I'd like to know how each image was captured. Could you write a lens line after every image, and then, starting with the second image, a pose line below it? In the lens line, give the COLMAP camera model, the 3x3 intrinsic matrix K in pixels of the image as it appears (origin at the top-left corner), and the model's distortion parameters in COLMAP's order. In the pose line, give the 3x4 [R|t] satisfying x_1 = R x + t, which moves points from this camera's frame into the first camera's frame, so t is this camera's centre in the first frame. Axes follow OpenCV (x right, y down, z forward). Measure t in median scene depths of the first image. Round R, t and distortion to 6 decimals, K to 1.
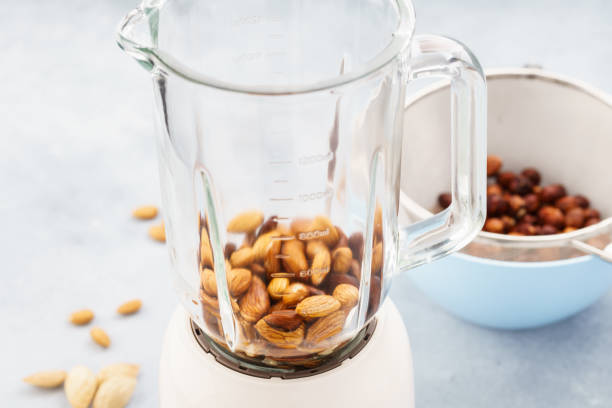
lens RADIAL K [[1618.4, 0, 302.1], [0, 1618.4, 203.5], [0, 0, 1]] dist [0.106039, 0.000000]
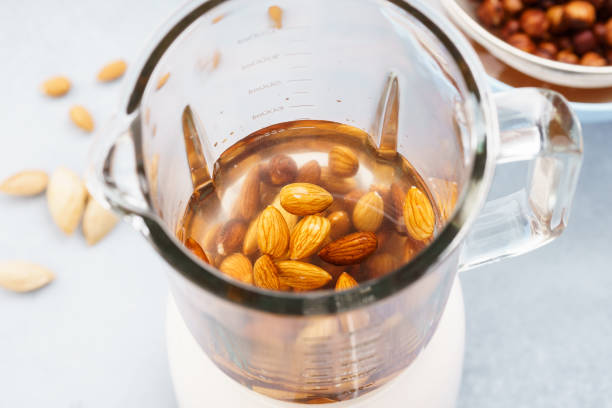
lens RADIAL K [[1618.4, 0, 312.3], [0, 1618.4, 191.7], [0, 0, 1]] dist [0.106039, 0.000000]
pose [[0.999384, -0.032628, 0.012924, -0.016726], [0.021086, 0.852636, 0.522079, -0.337904], [-0.028054, -0.521485, 0.852799, 0.263310]]
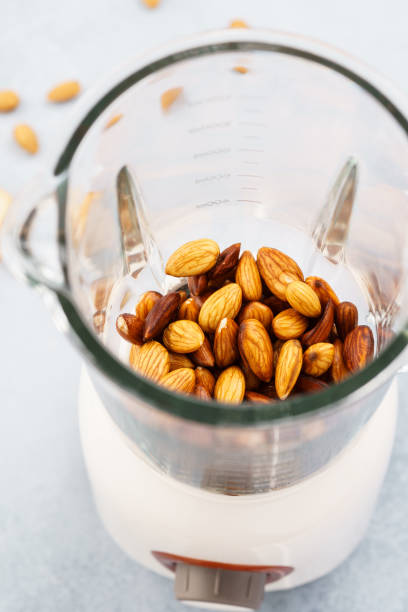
lens RADIAL K [[1618.4, 0, 204.8], [0, 1618.4, 308.0], [0, 0, 1]] dist [0.106039, 0.000000]
pose [[0.995363, 0.093215, -0.023725, -0.009806], [-0.061839, 0.809074, 0.584444, -0.336726], [0.073675, -0.580267, 0.811087, 0.319411]]
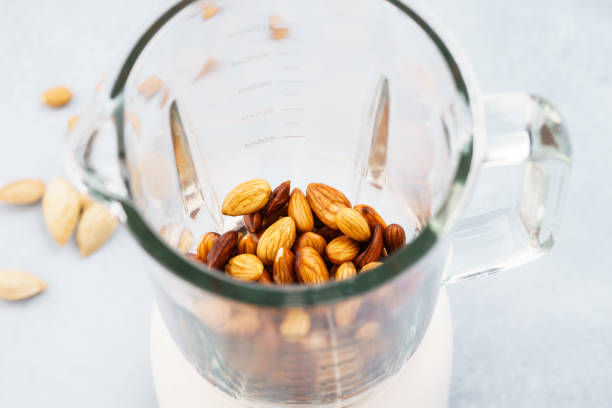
lens RADIAL K [[1618.4, 0, 305.1], [0, 1618.4, 204.2], [0, 0, 1]] dist [0.106039, 0.000000]
pose [[0.999989, 0.002936, -0.003668, -0.004499], [-0.000718, 0.867008, 0.498294, -0.316721], [0.004643, -0.498286, 0.867000, 0.258804]]
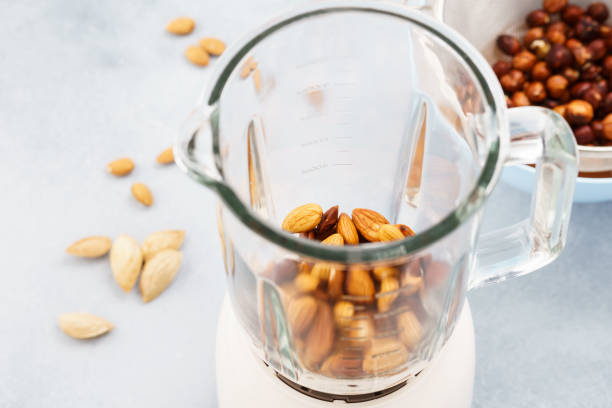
lens RADIAL K [[1618.4, 0, 307.0], [0, 1618.4, 200.2], [0, 0, 1]] dist [0.106039, 0.000000]
pose [[0.999981, 0.001791, 0.005872, -0.033077], [-0.003973, 0.917954, 0.396666, -0.309564], [-0.004679, -0.396682, 0.917944, 0.115771]]
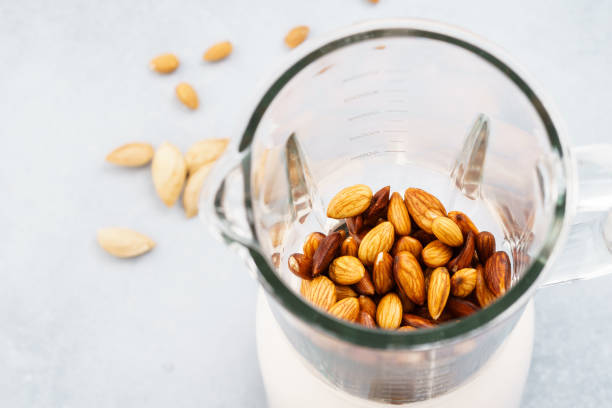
lens RADIAL K [[1618.4, 0, 308.3], [0, 1618.4, 203.1], [0, 0, 1]] dist [0.106039, 0.000000]
pose [[0.998770, 0.030401, -0.039158, -0.021051], [-0.002042, 0.814452, 0.580227, -0.406525], [0.049532, -0.579434, 0.813513, 0.246404]]
